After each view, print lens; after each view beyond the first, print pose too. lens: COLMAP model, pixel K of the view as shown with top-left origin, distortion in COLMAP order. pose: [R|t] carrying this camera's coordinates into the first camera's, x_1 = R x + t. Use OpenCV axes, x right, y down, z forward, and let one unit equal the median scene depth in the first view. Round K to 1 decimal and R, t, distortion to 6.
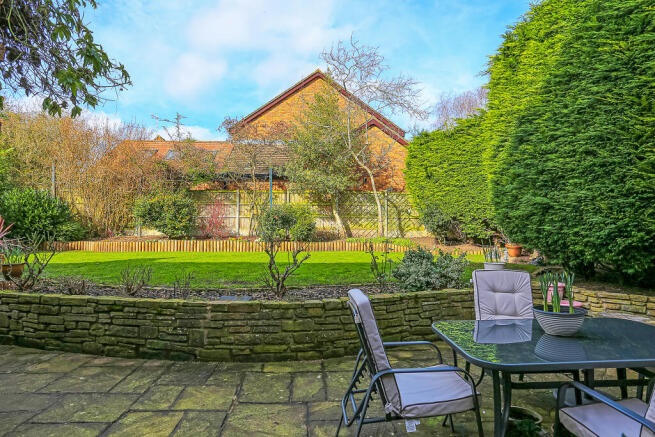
lens RADIAL K [[369.6, 0, 327.5], [0, 369.6, 218.5], [0, 0, 1]] dist [-0.034498, 0.001157]
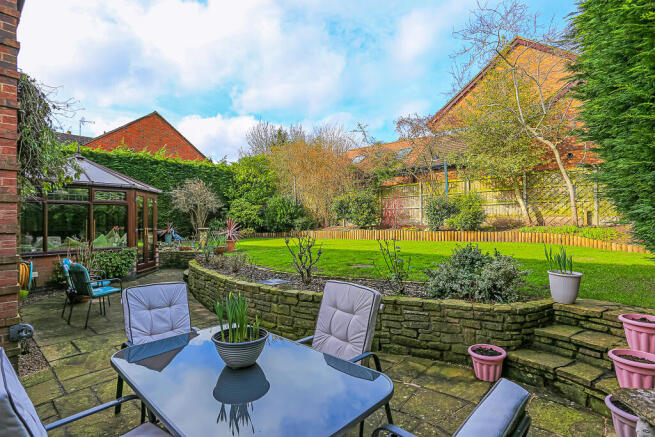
lens RADIAL K [[337.5, 0, 335.3], [0, 337.5, 210.4], [0, 0, 1]] dist [-0.045821, 0.037187]
pose [[0.699302, -0.034468, -0.713995, 0.329236], [0.049705, 0.998764, 0.000466, -0.009233], [0.713096, -0.035815, 0.700151, 0.146347]]
